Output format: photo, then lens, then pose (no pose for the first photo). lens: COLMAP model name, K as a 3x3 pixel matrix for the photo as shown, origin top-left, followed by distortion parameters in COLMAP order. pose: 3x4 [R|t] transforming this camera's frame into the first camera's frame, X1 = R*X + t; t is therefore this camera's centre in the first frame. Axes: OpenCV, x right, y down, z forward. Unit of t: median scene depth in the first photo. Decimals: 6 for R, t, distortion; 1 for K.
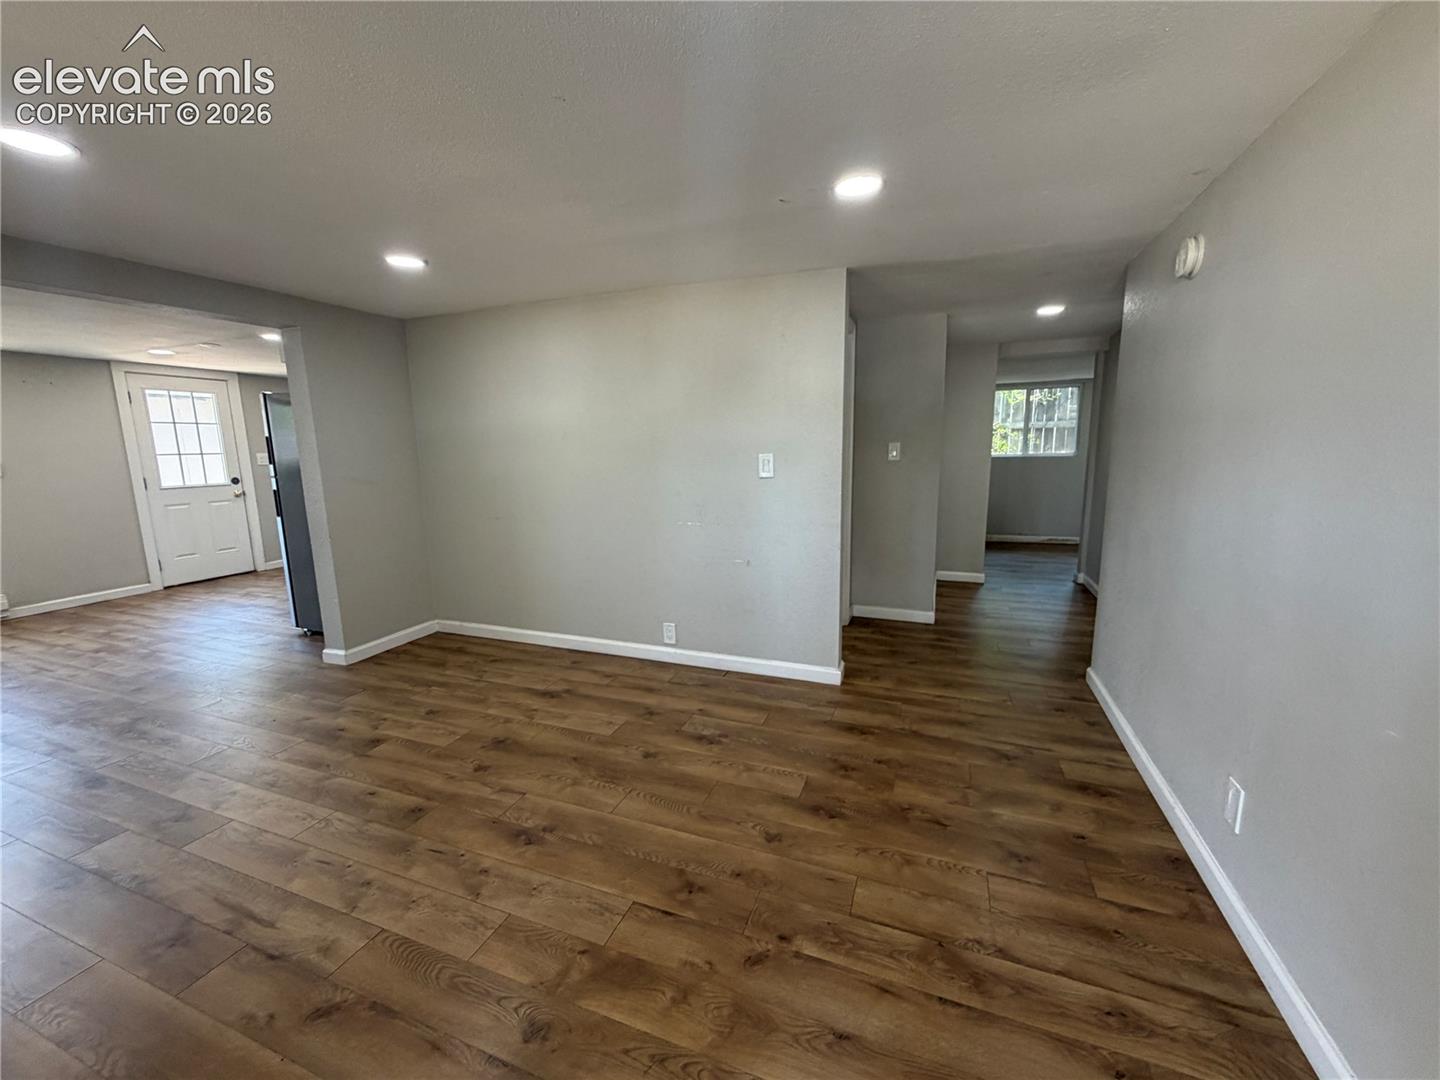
lens RADIAL K [[578.3, 0, 717.3], [0, 578.3, 539.5], [0, 0, 1]] dist [0.001657, 0.000310]
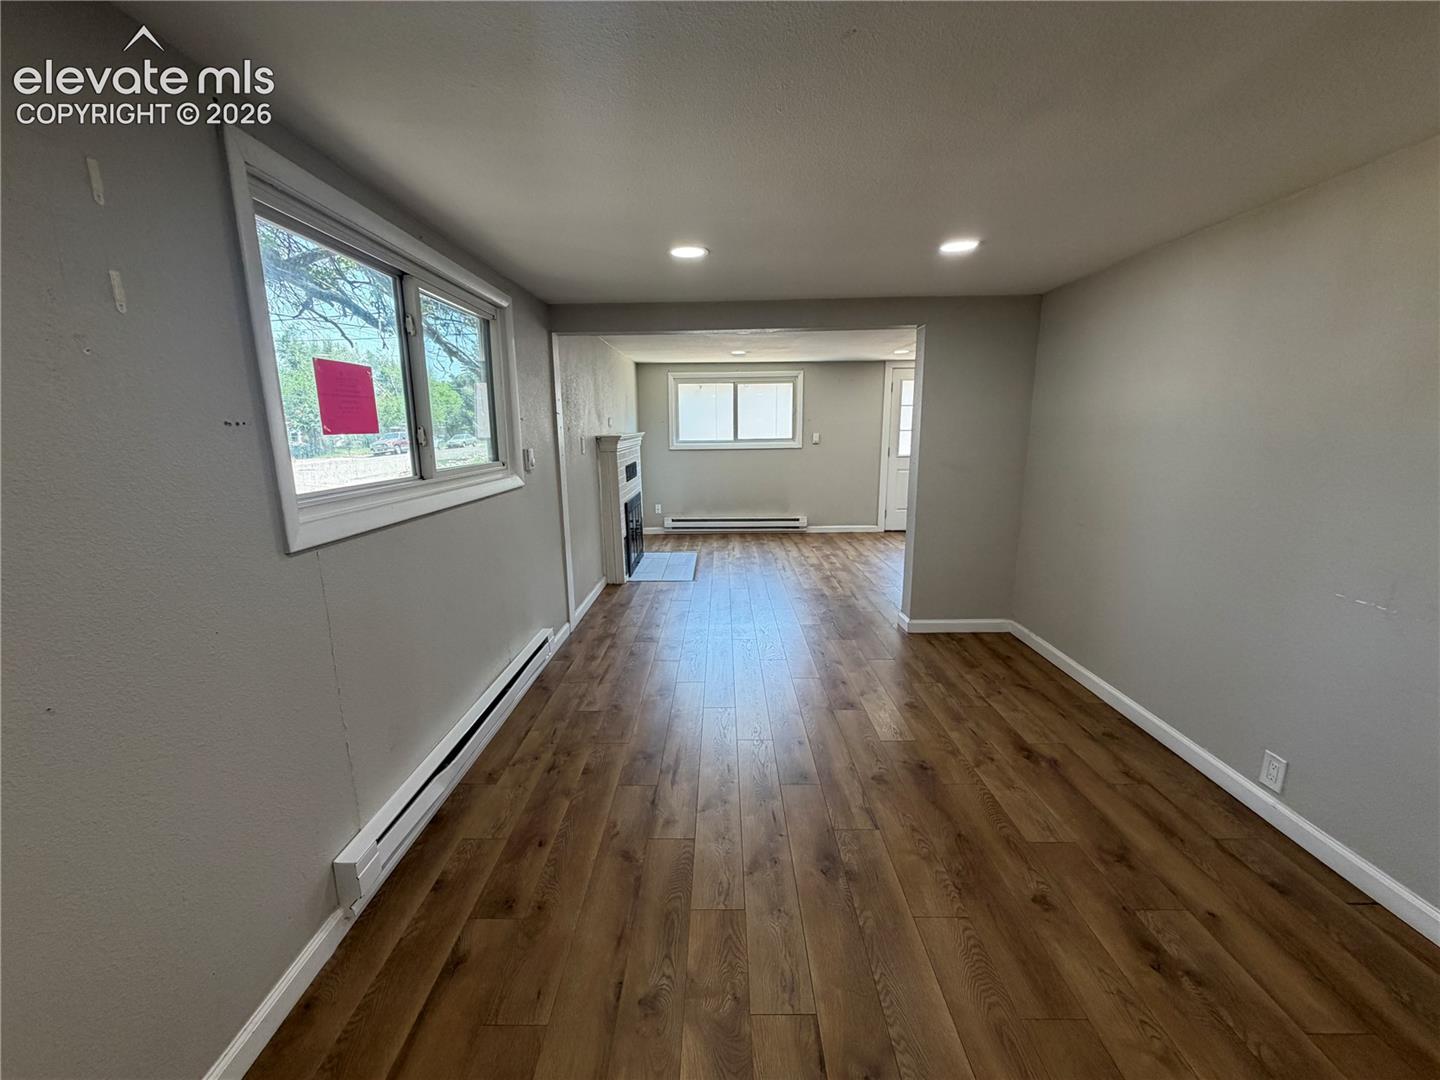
lens RADIAL K [[576.3, 0, 715.7], [0, 576.3, 541.7], [0, 0, 1]] dist [0.002686, -0.000032]
pose [[0.353088, 0.201769, -0.913574, 0.270566], [-0.148639, 0.976164, 0.158145, -0.096205], [0.923707, 0.079953, 0.374663, 0.312805]]
